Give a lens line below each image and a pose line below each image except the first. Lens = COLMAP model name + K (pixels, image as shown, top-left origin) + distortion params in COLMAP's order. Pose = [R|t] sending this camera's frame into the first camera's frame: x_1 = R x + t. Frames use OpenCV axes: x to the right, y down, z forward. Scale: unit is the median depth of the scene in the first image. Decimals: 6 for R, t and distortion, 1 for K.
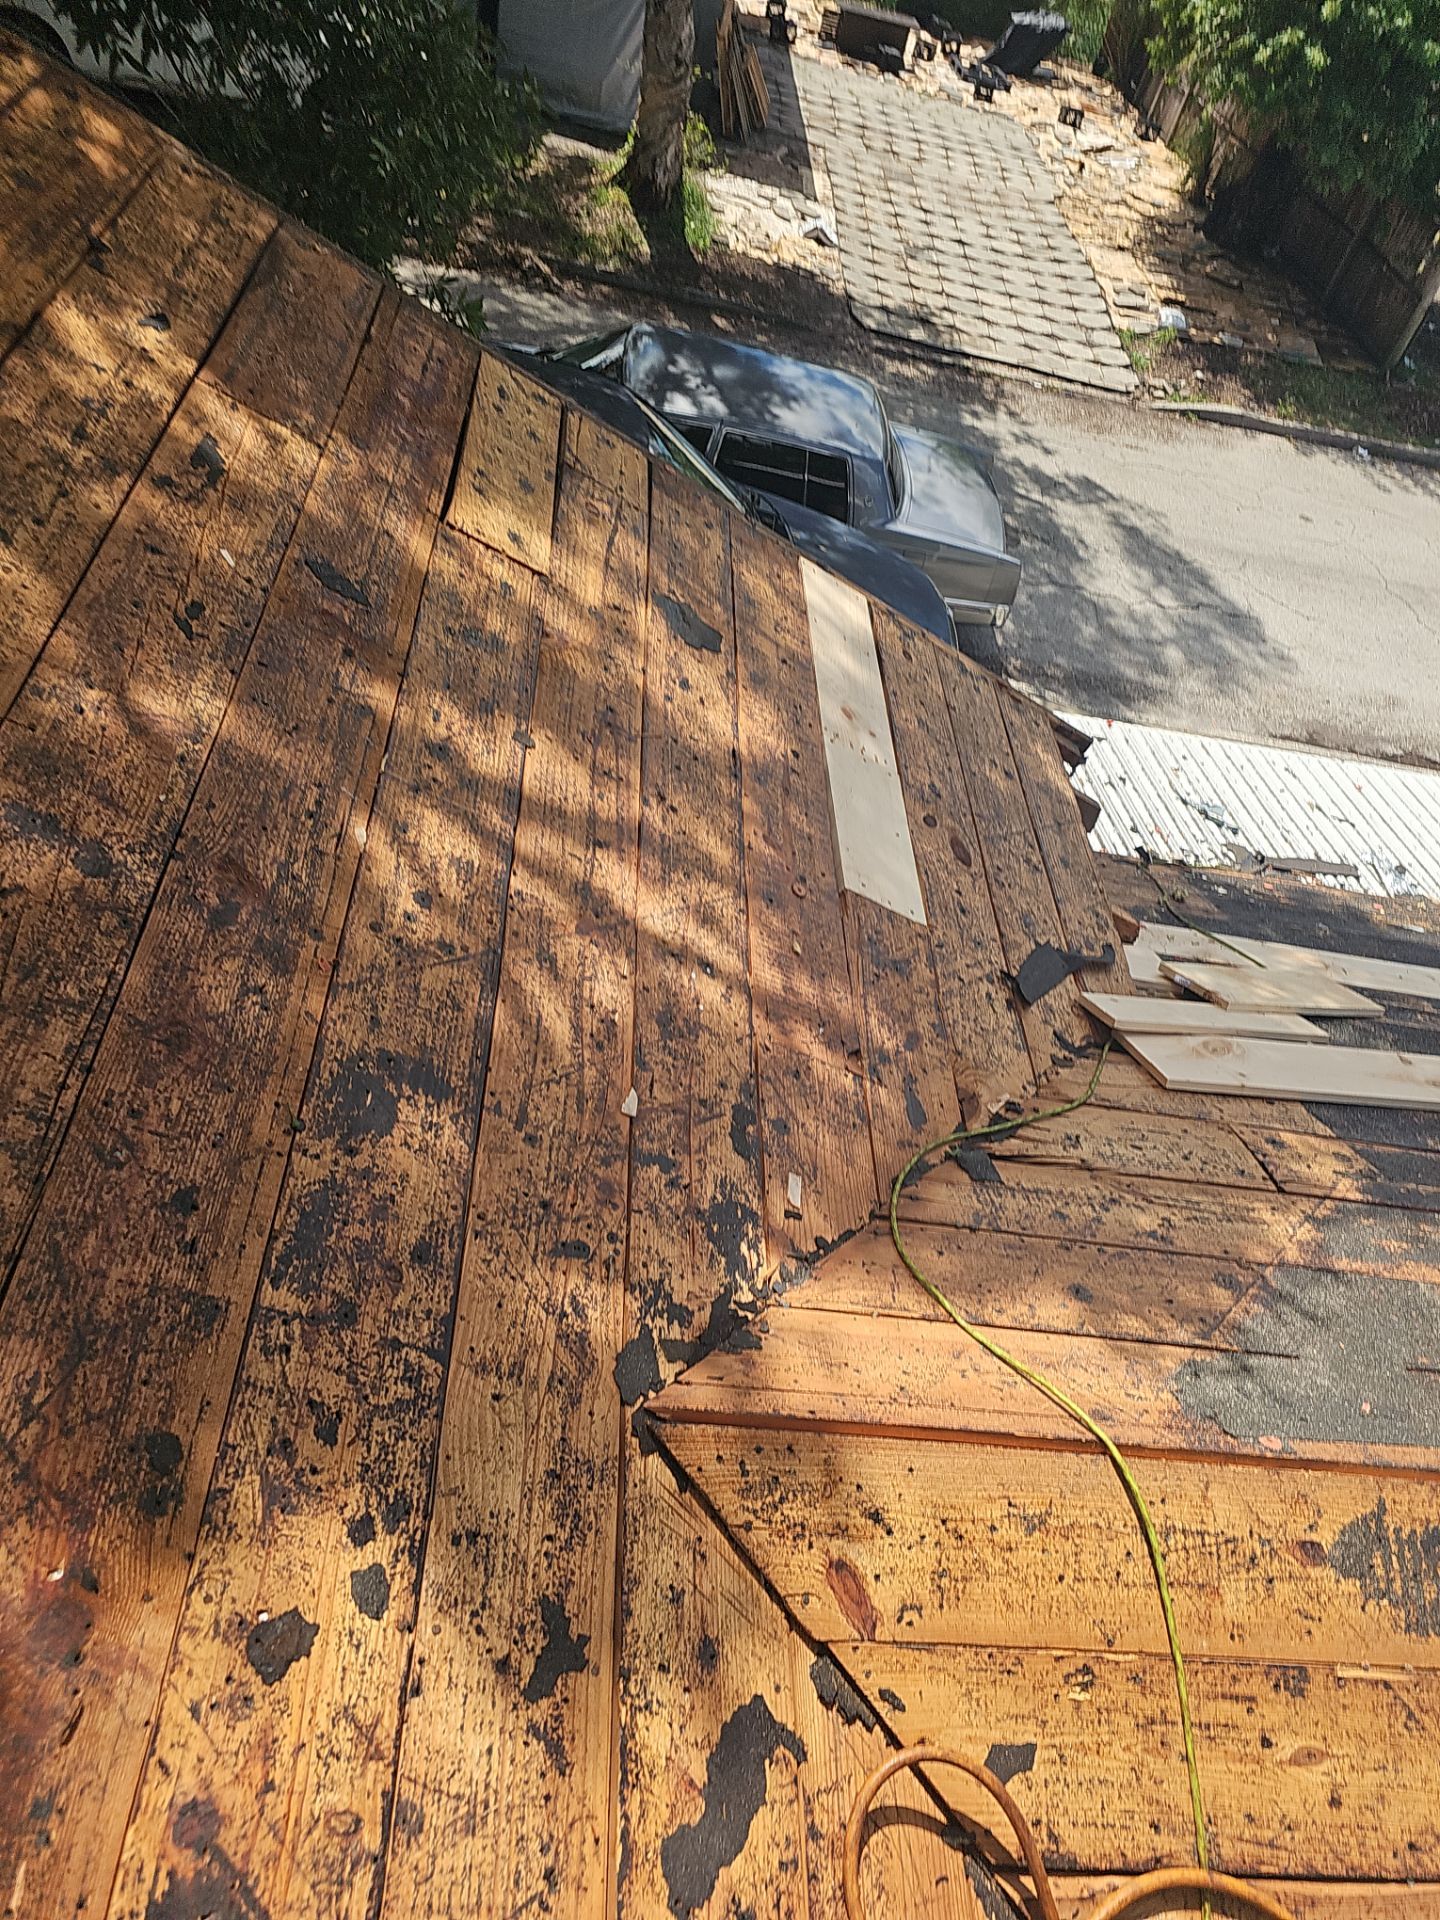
lens RADIAL K [[1259.6, 0, 693.8], [0, 1259.6, 994.4], [0, 0, 1]] dist [0.049430, -0.059281]
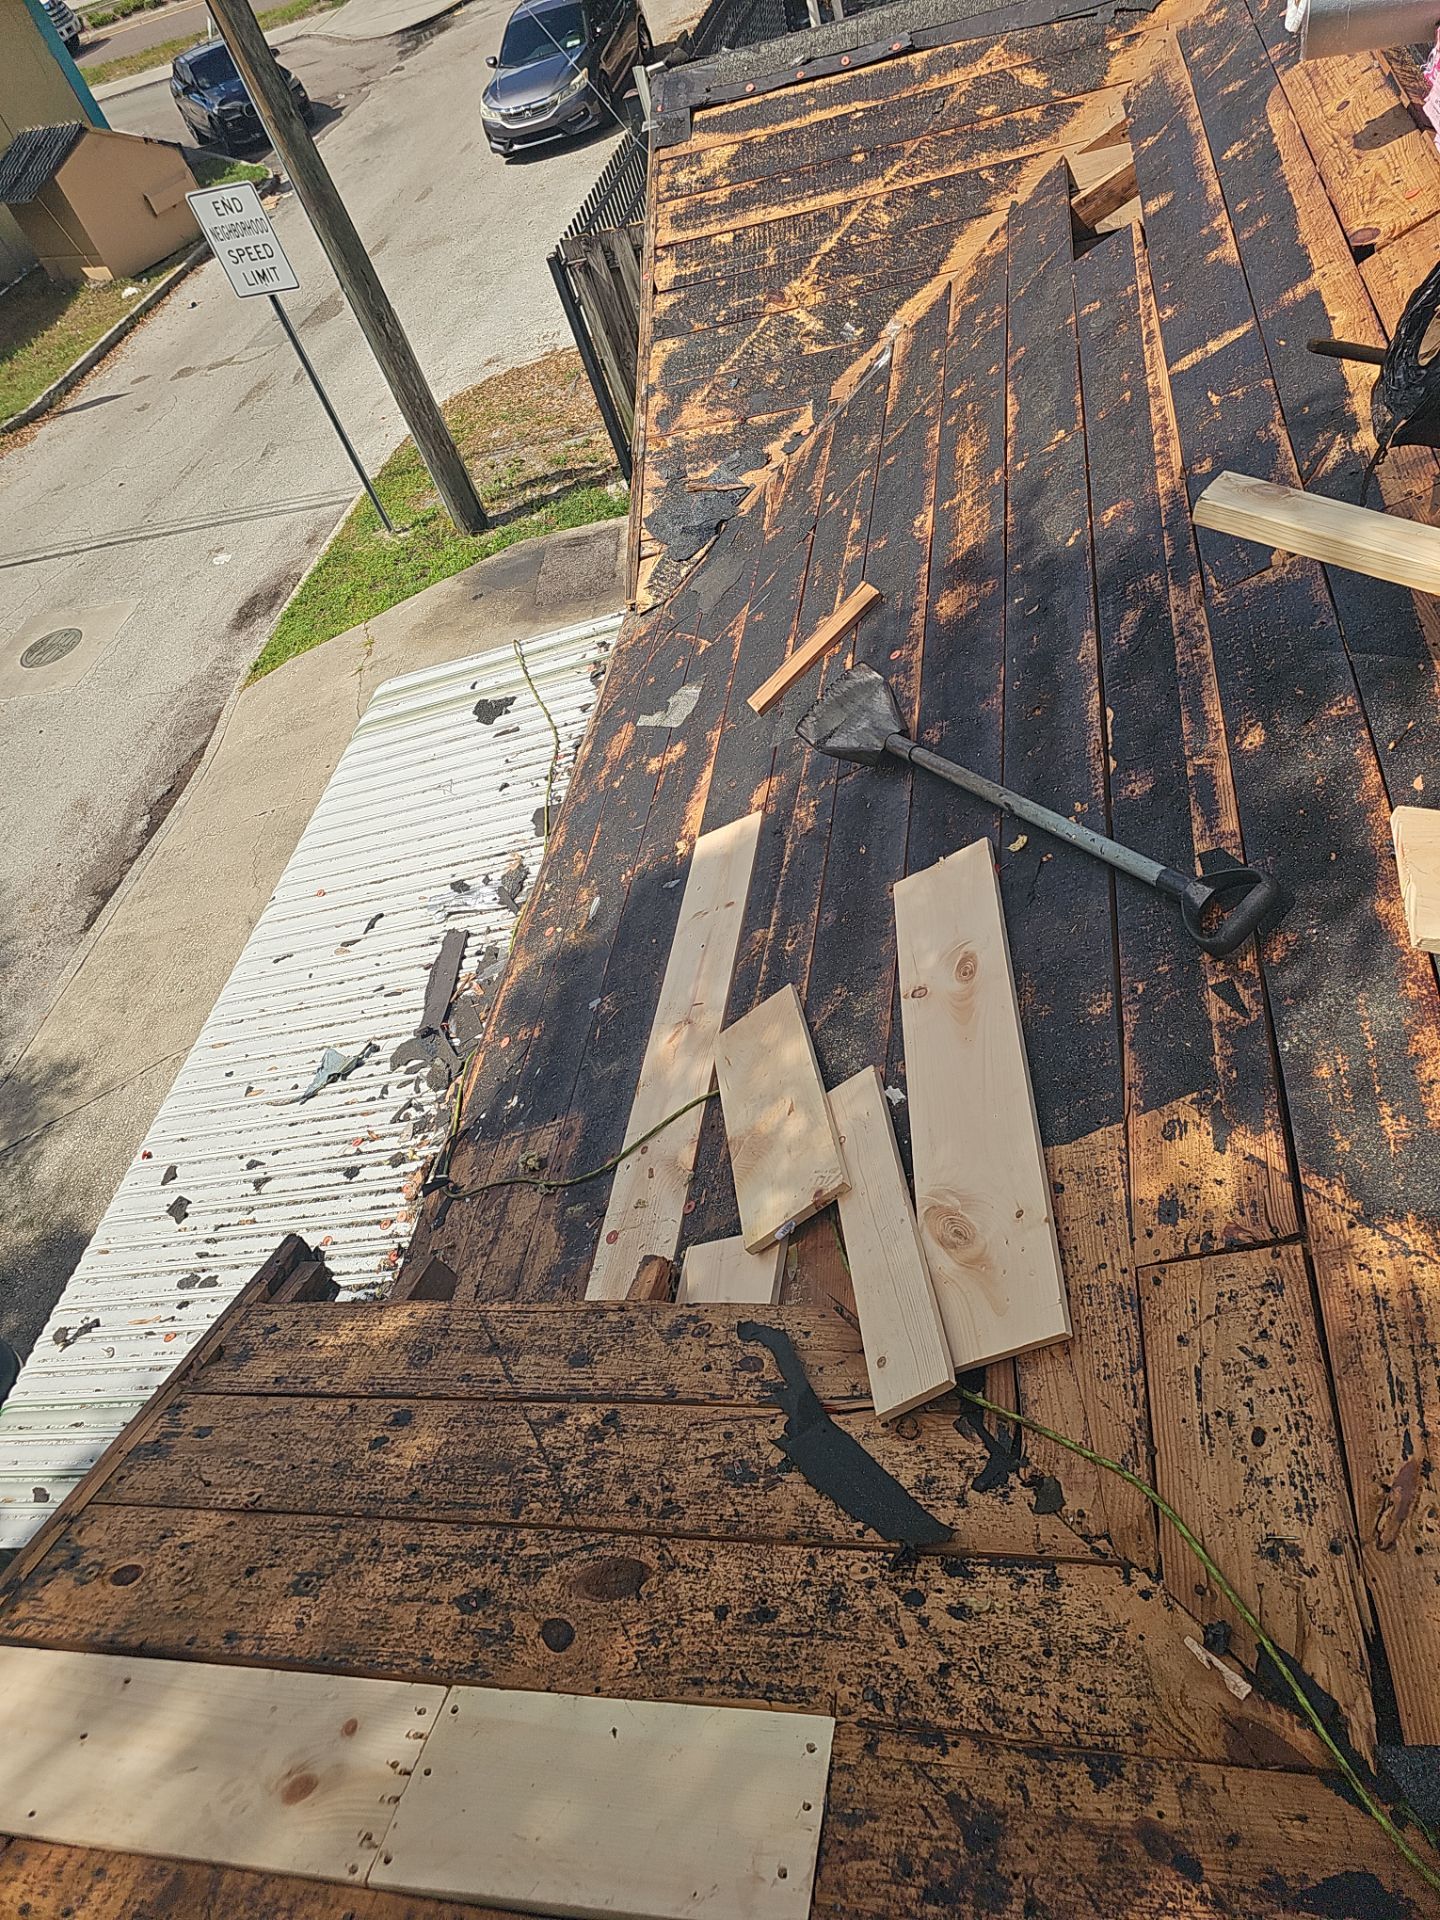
lens RADIAL K [[1259.6, 0, 693.8], [0, 1259.6, 994.4], [0, 0, 1]] dist [0.049430, -0.059281]
pose [[0.109816, -0.872741, 0.475672, 0.129188], [0.891433, 0.298158, 0.341246, -0.259285], [-0.439645, 0.386556, 0.810733, 0.323748]]
